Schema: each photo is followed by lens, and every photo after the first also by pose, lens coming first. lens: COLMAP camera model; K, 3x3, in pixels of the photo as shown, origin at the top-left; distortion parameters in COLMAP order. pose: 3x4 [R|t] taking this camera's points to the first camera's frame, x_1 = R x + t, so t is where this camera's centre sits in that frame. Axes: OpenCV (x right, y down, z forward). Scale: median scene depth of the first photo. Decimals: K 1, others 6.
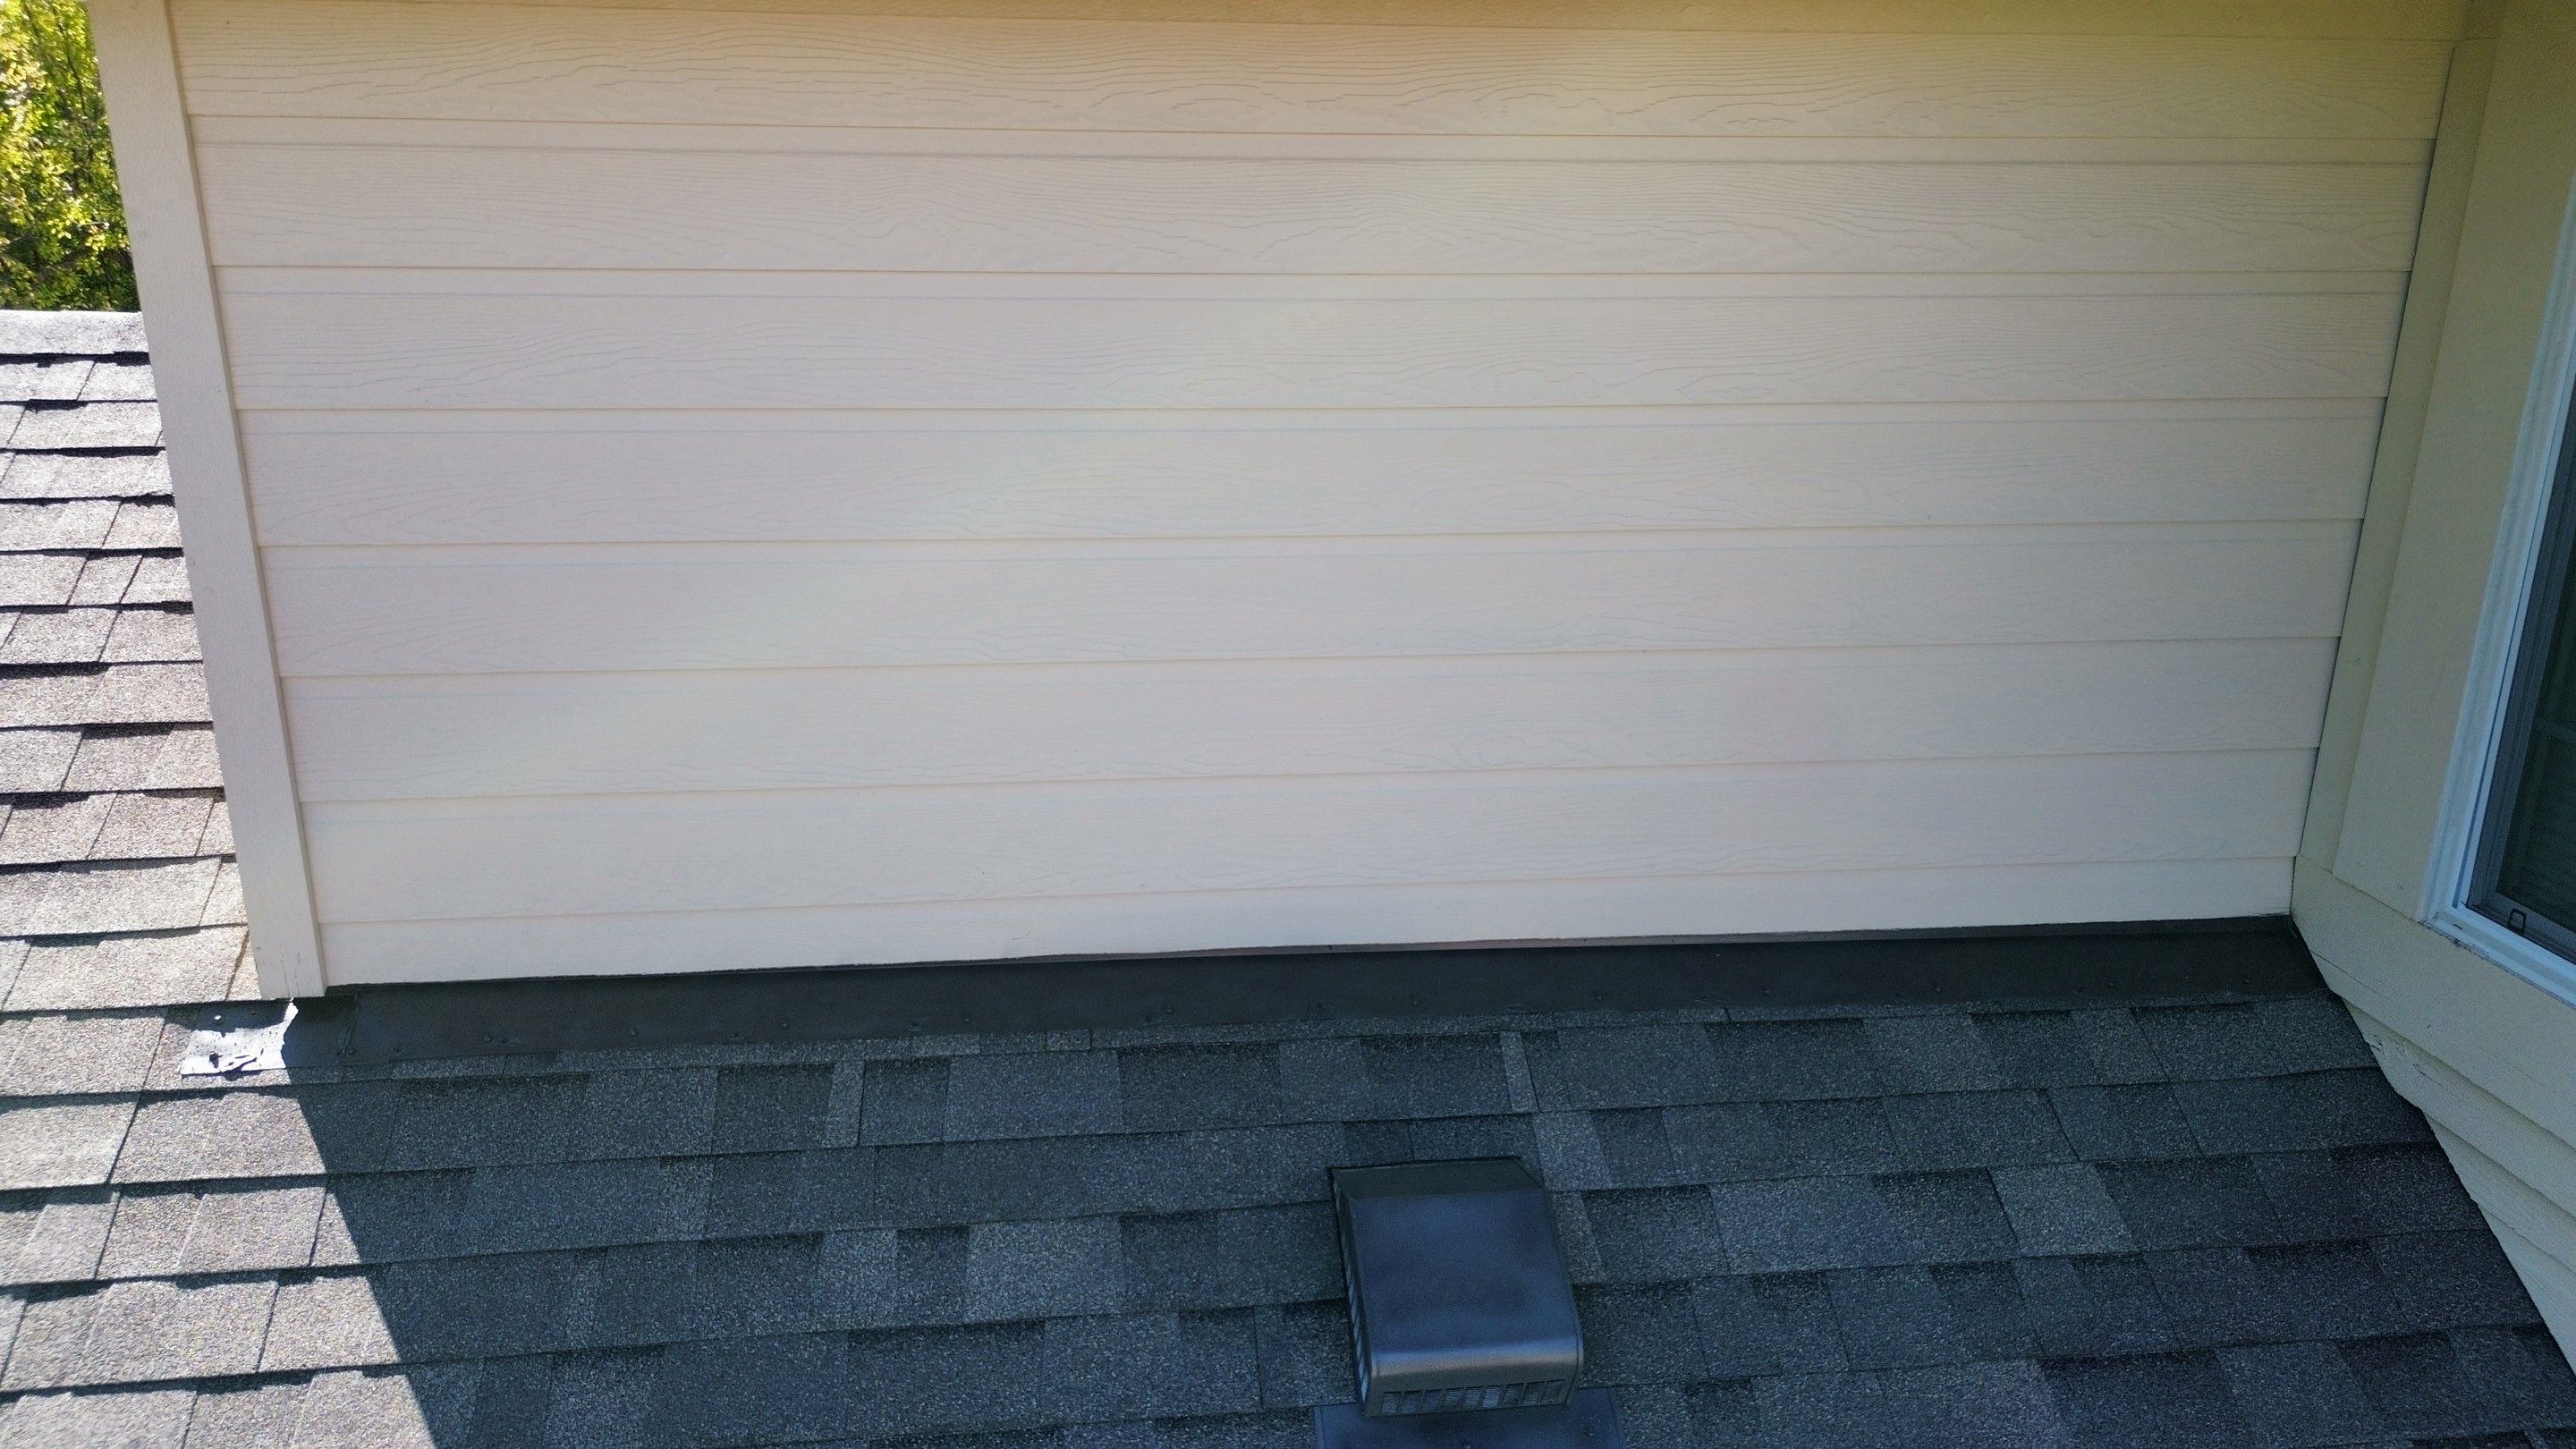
lens RADIAL K [[1821.6, 0, 1285.3], [0, 1821.6, 720.7], [0, 0, 1]] dist [0.081409, -0.083580]
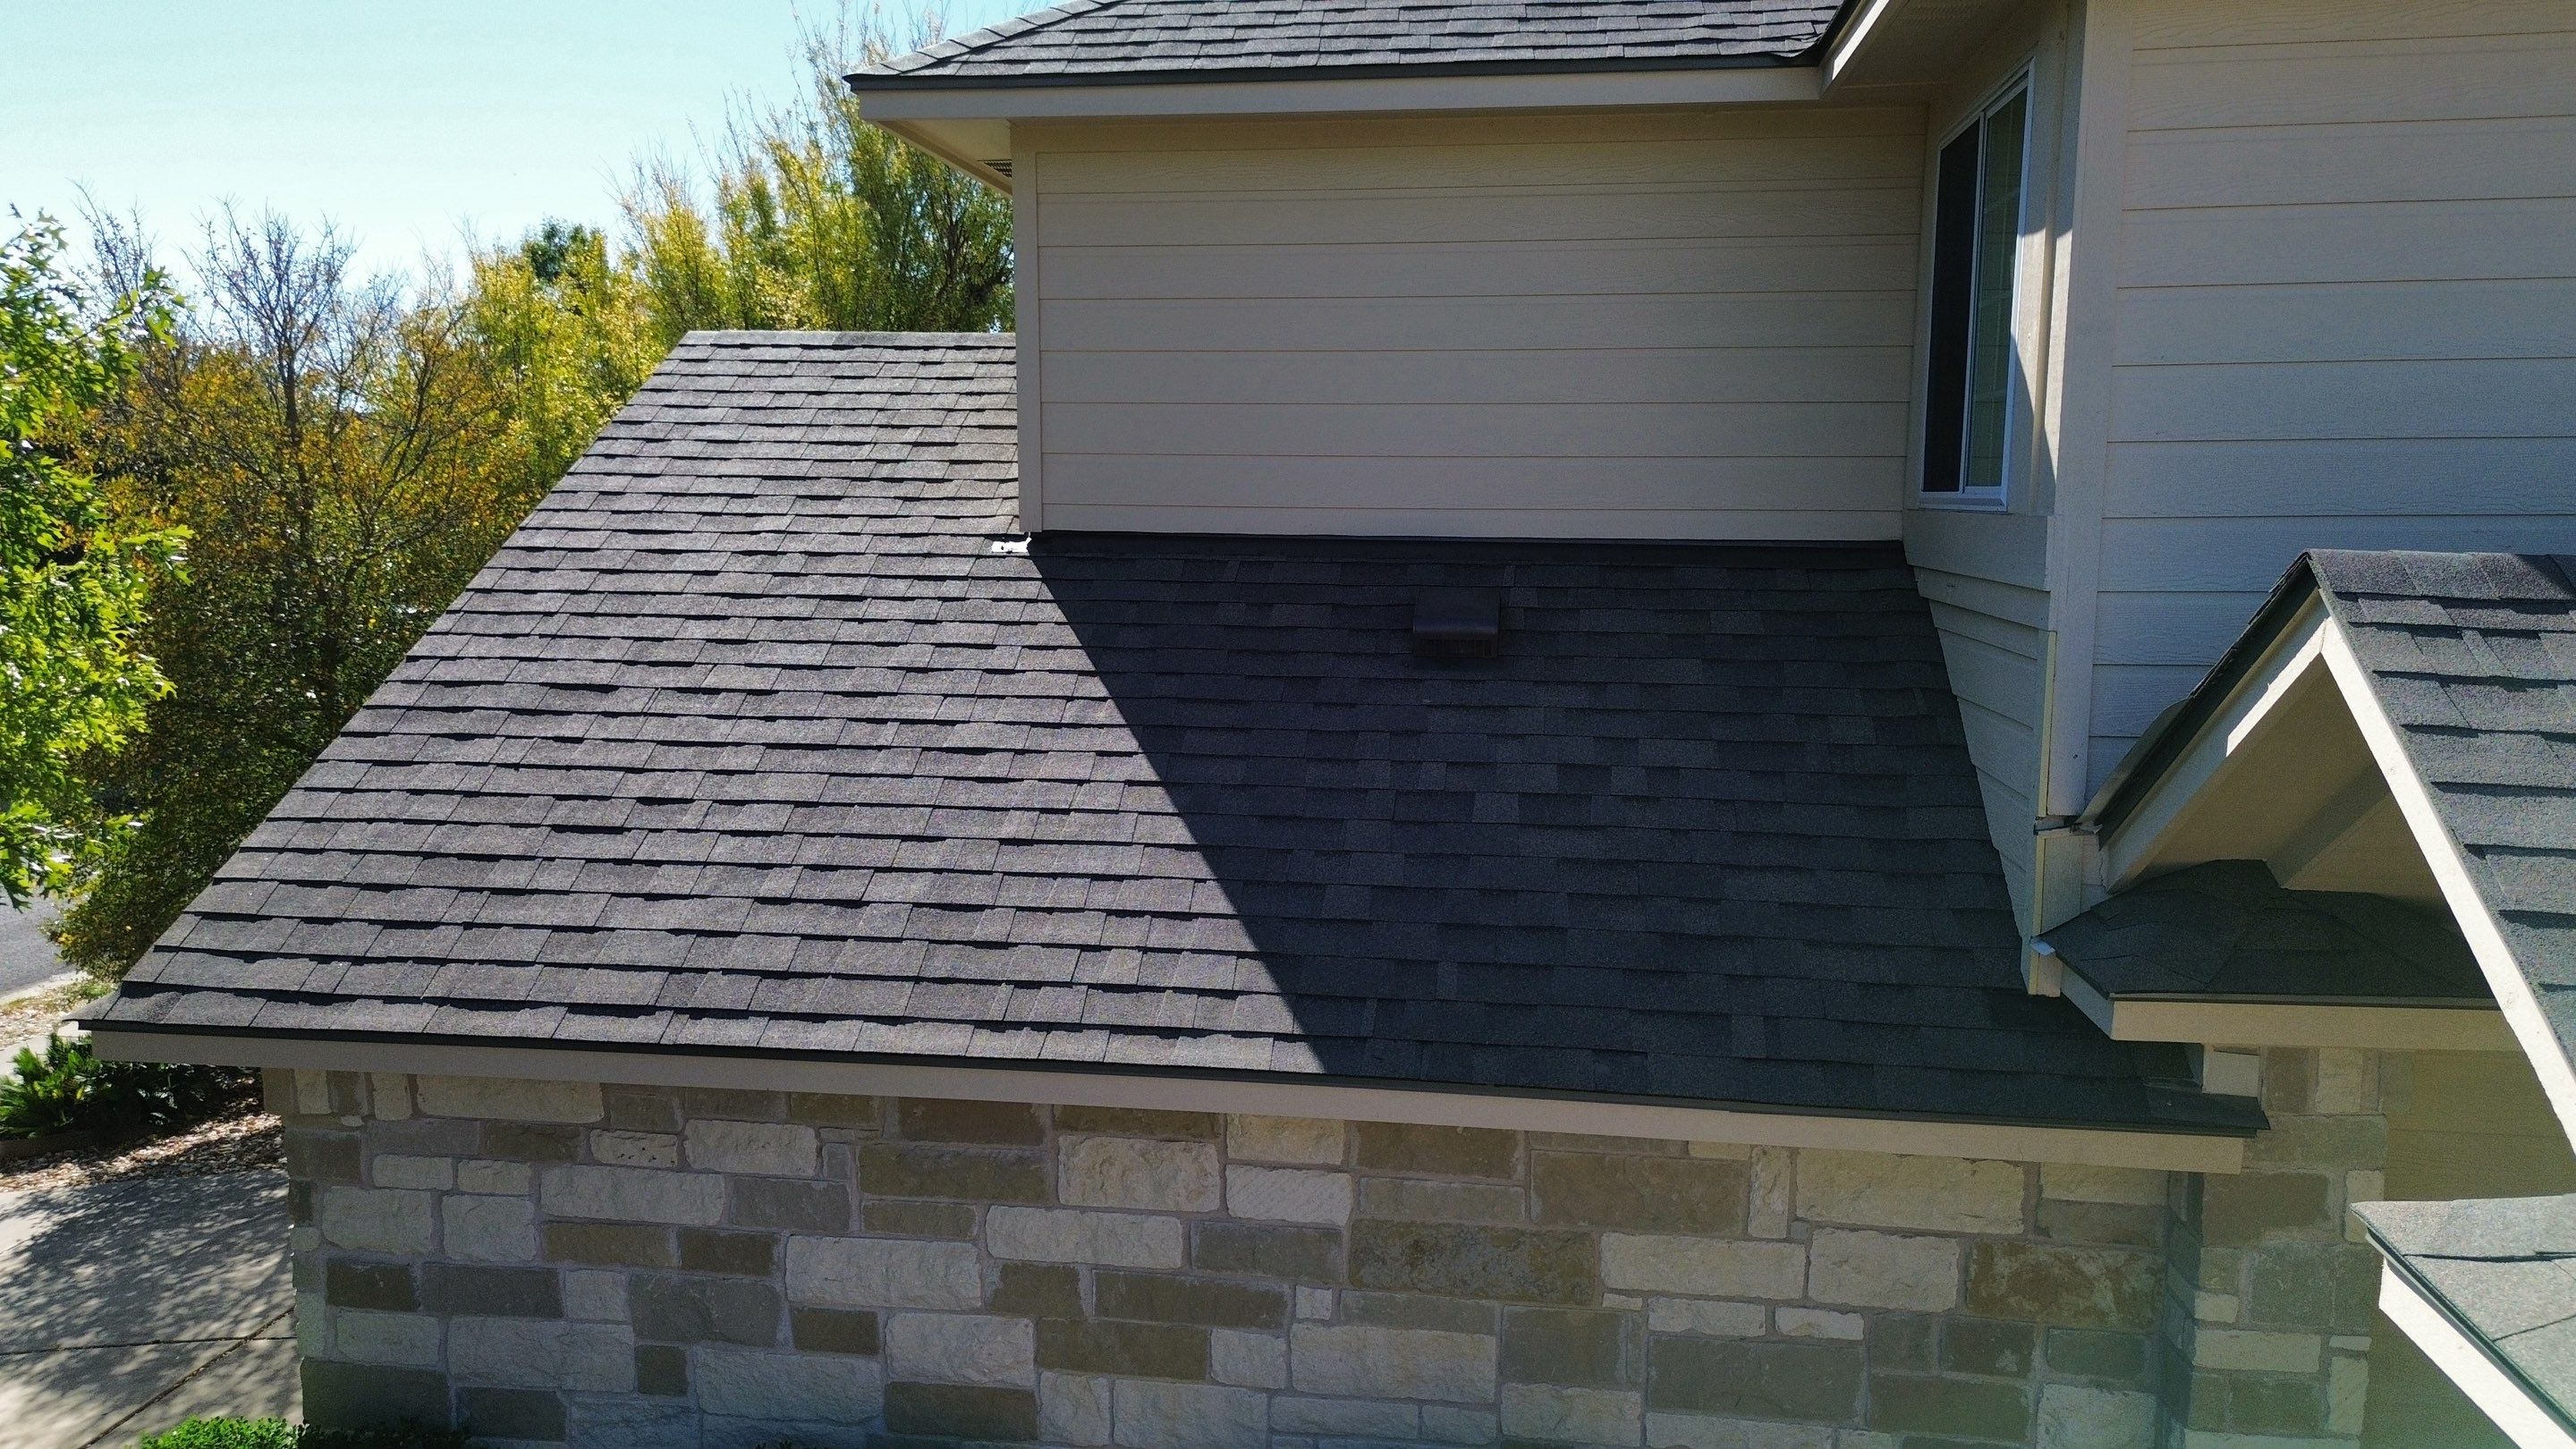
lens RADIAL K [[1821.6, 0, 1292.7], [0, 1821.6, 725.7], [0, 0, 1]] dist [0.081409, -0.083580]
pose [[0.966606, 0.033379, -0.254084, 0.471388], [-0.075069, 0.984869, -0.156200, 0.787018], [0.245025, 0.170058, 0.954486, -1.290440]]
